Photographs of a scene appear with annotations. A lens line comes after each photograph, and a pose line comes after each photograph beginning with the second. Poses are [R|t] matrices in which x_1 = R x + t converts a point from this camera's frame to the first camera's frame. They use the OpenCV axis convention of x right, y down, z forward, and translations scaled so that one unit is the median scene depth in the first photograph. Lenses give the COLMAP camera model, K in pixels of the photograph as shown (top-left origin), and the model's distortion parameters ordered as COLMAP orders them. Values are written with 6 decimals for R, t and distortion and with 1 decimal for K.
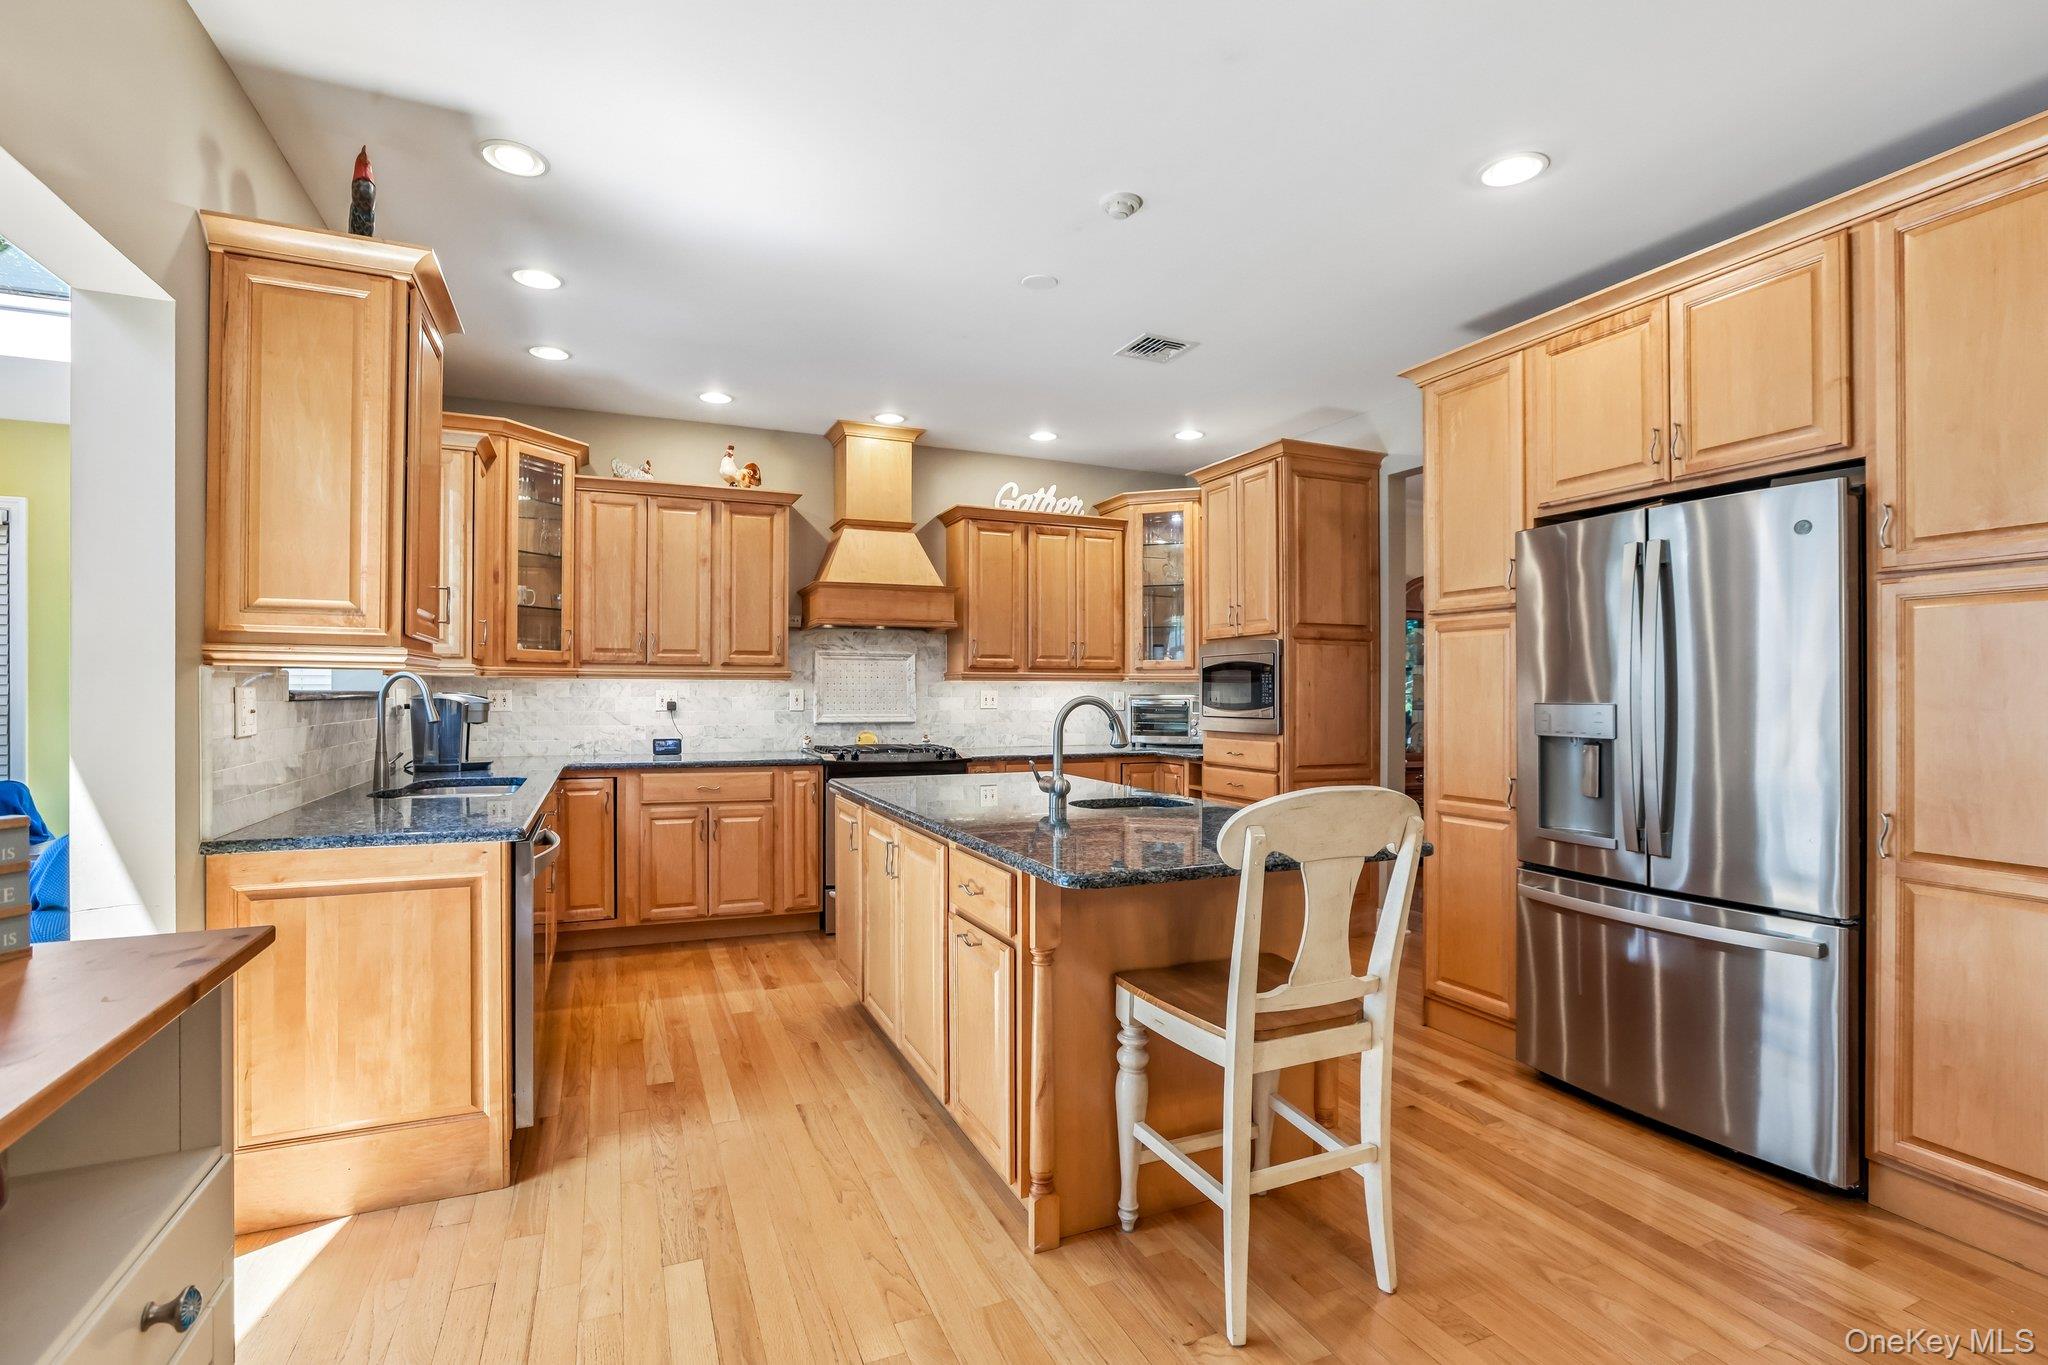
lens RADIAL K [[935.8, 0, 1007.6], [0, 935.8, 692.1], [0, 0, 1]] dist [-0.048878, 0.018166]
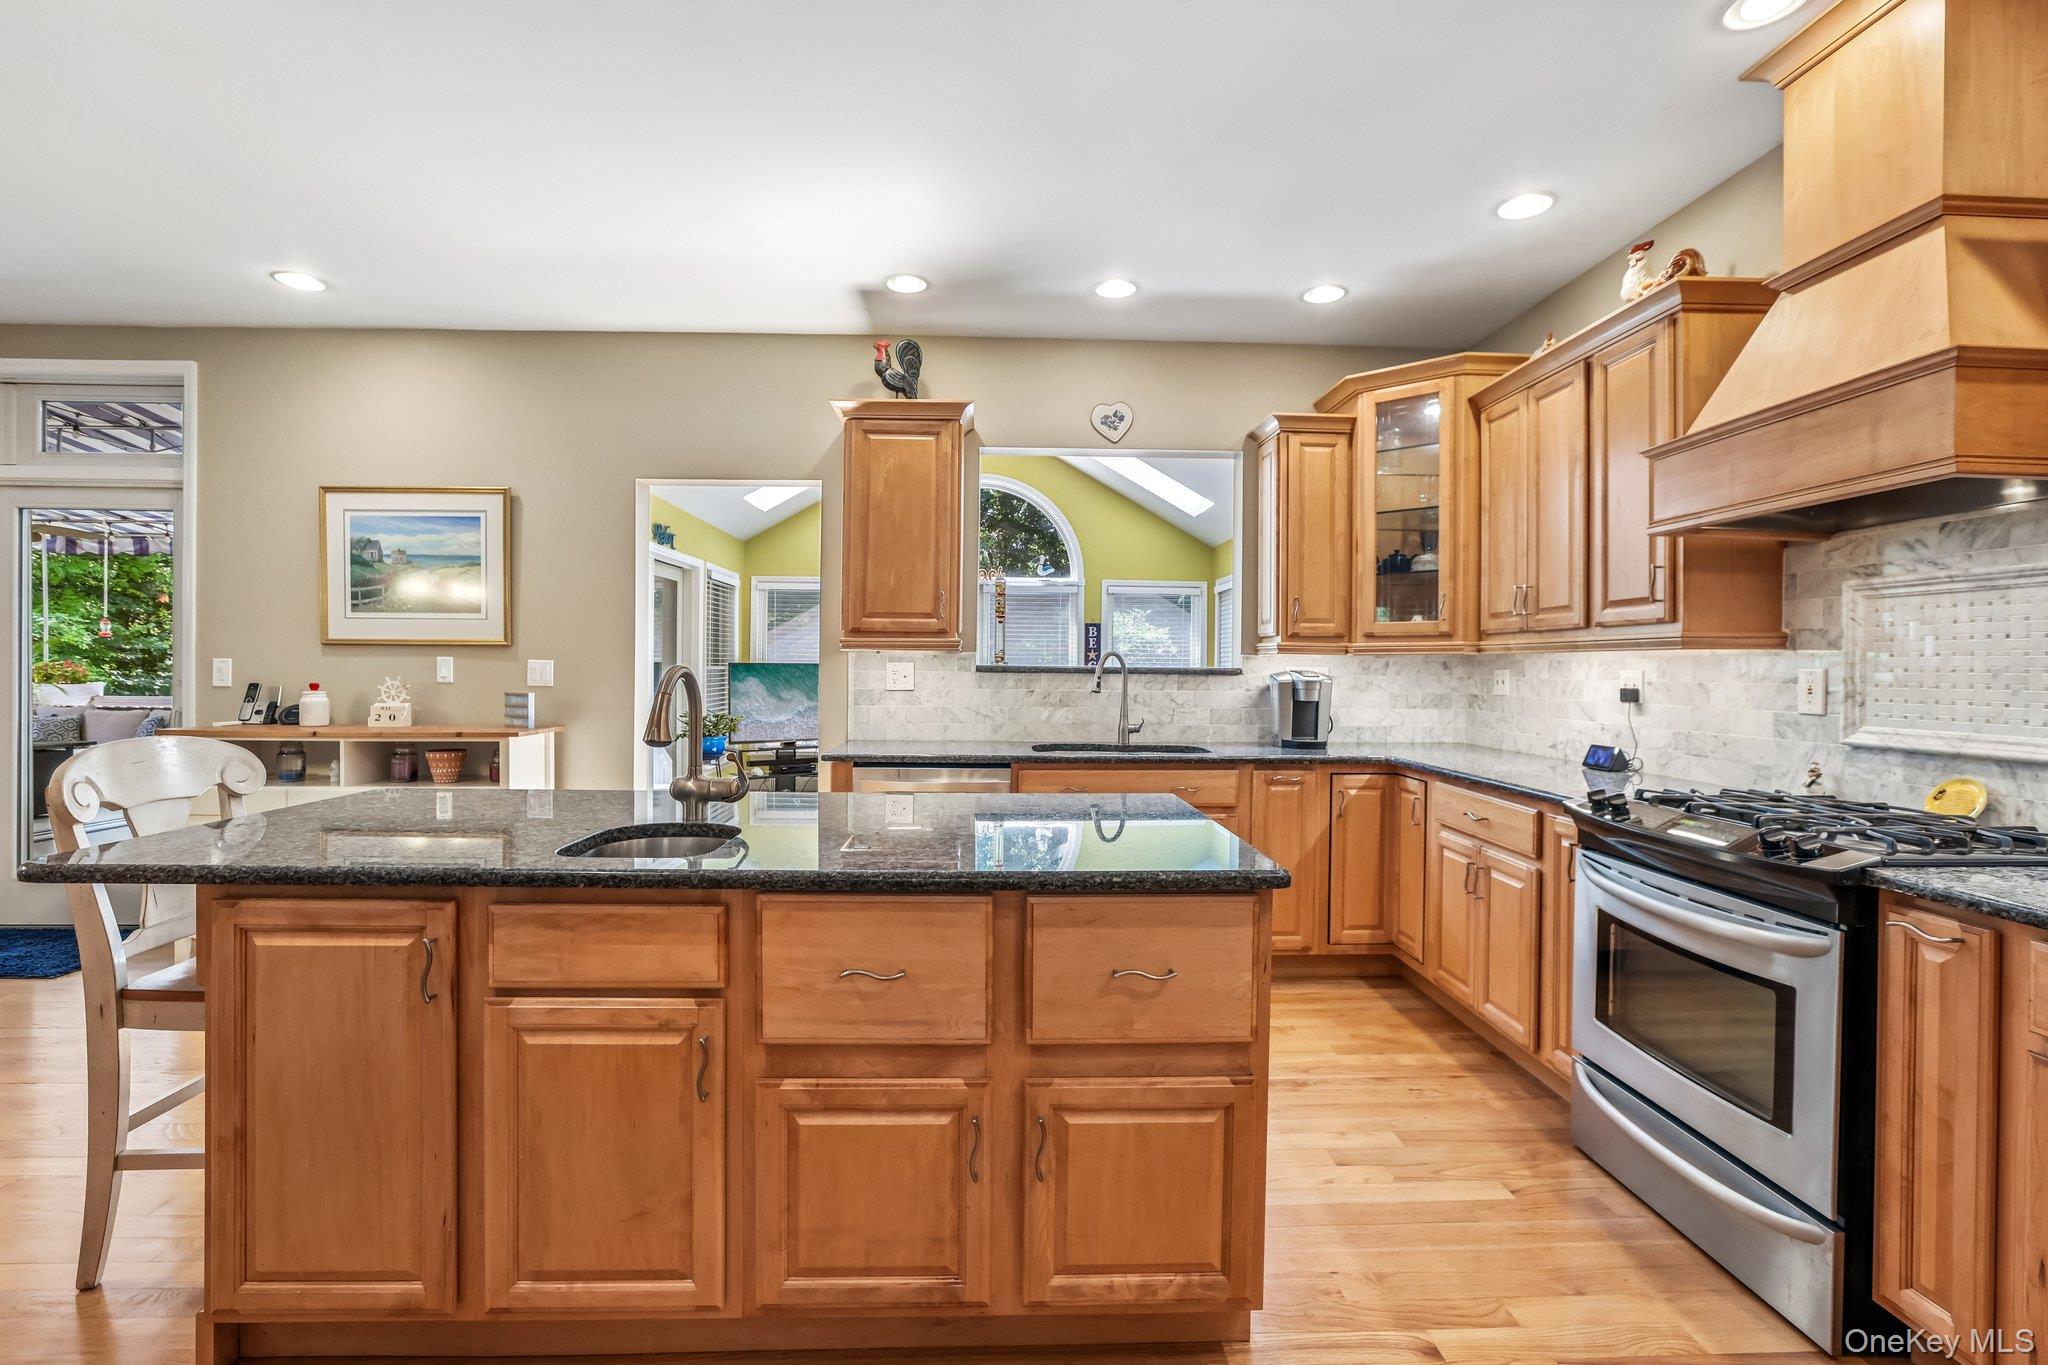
lens RADIAL K [[909.0, 0, 1021.6], [0, 909.0, 677.2], [0, 0, 1]] dist [-0.043112, 0.014053]
pose [[-0.348184, 0.006189, -0.937406, 0.384127], [-0.010828, 0.999885, 0.010623, 0.001012], [0.937364, 0.013849, -0.348077, 0.916400]]
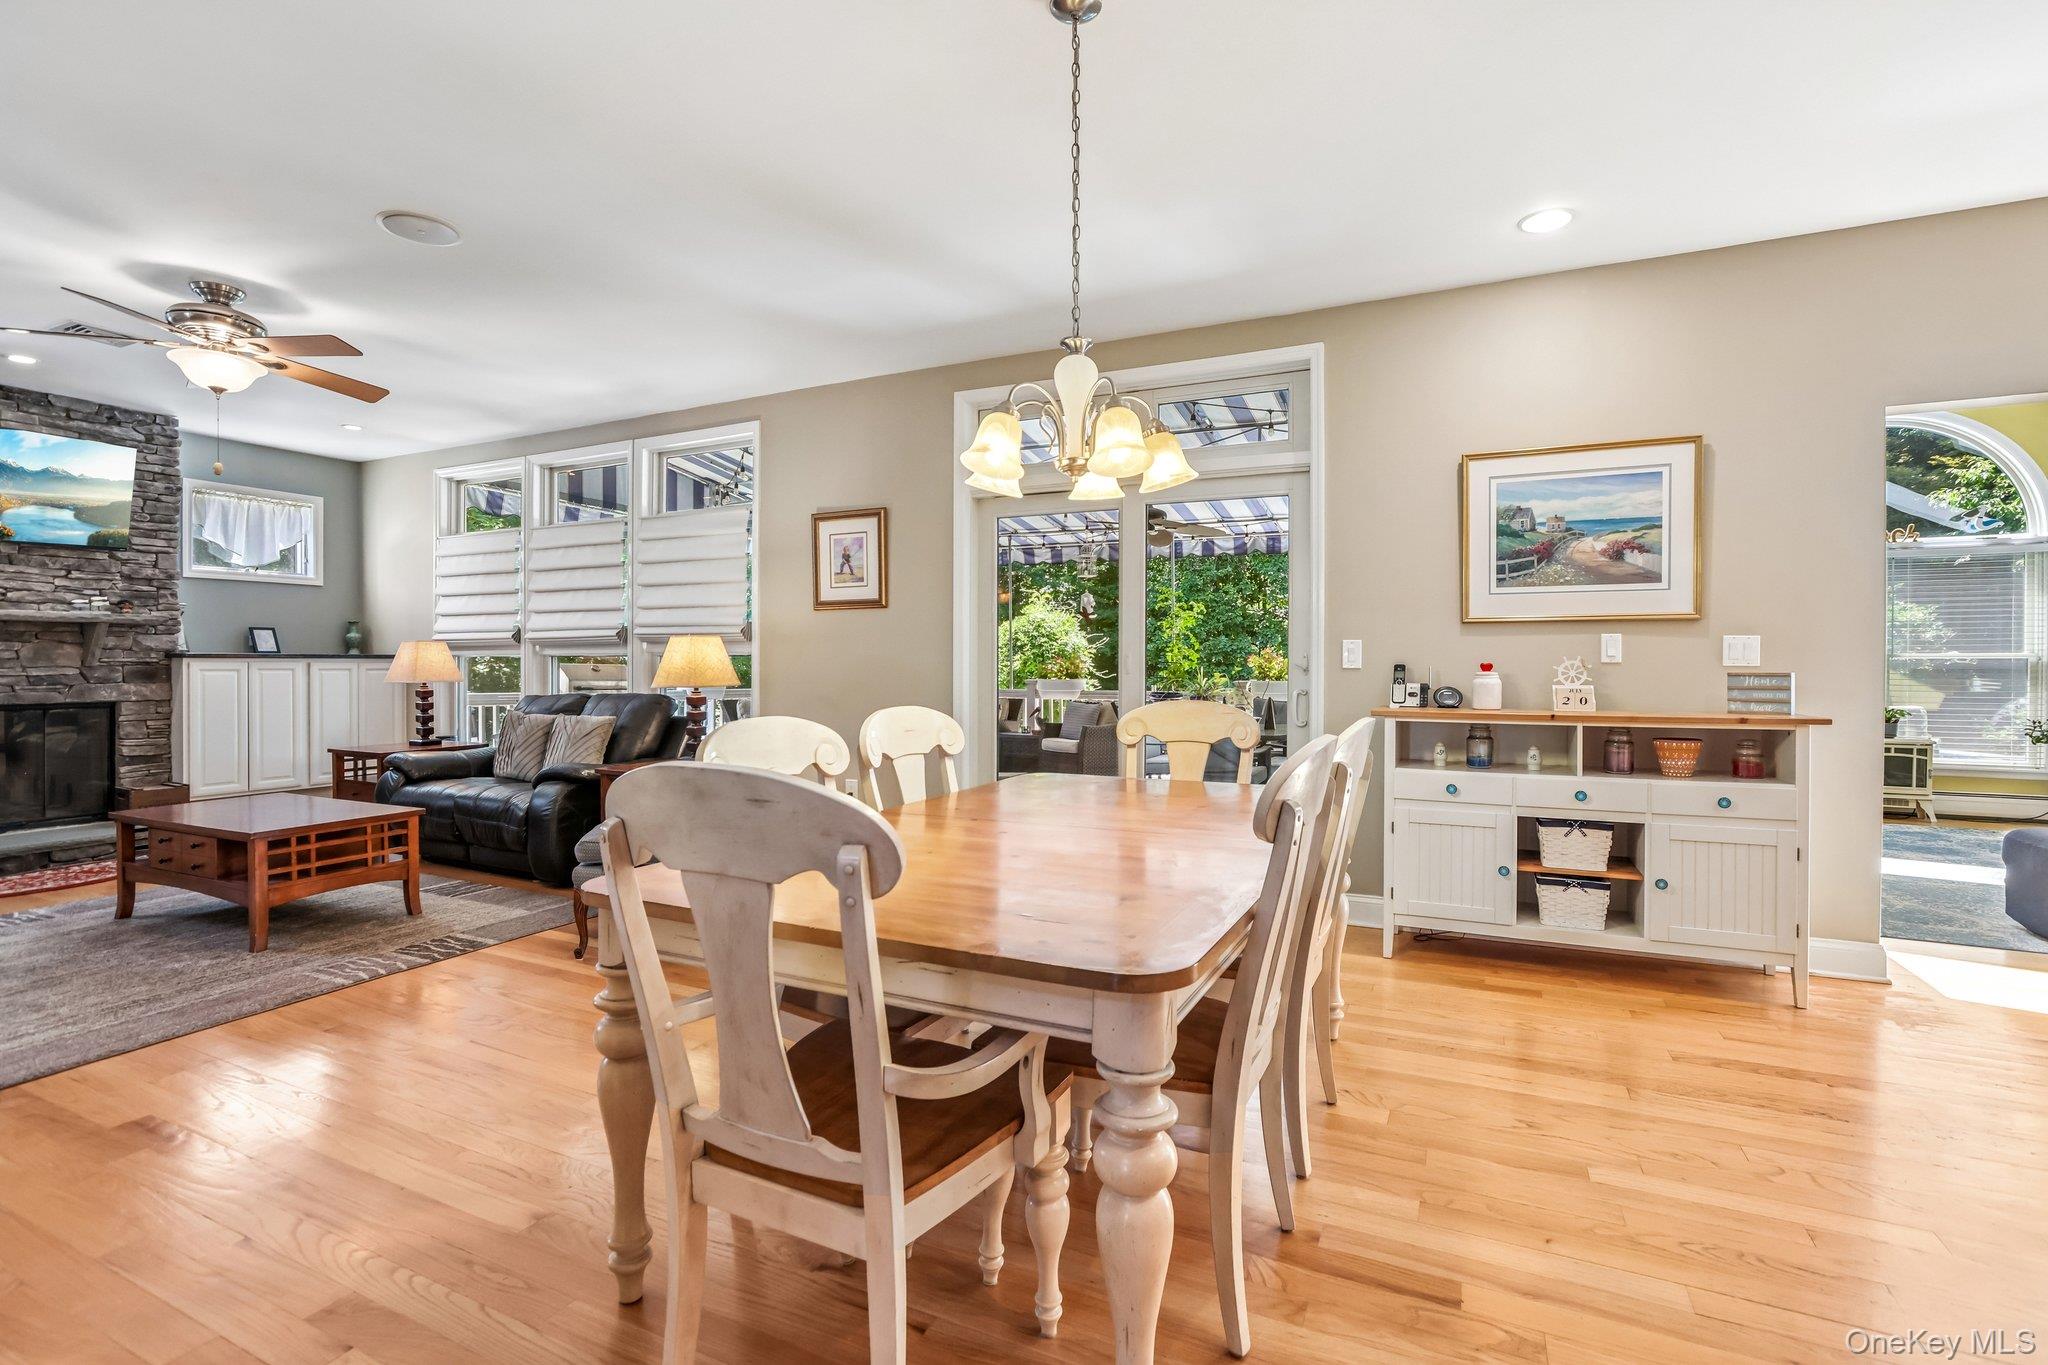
lens RADIAL K [[935.8, 0, 1025.7], [0, 935.8, 674.8], [0, 0, 1]] dist [-0.048878, 0.018166]
pose [[-0.756837, 0.003720, -0.653593, 0.665392], [-0.004404, 0.999932, 0.010792, 0.025715], [0.653589, 0.011046, -0.756769, 0.354084]]
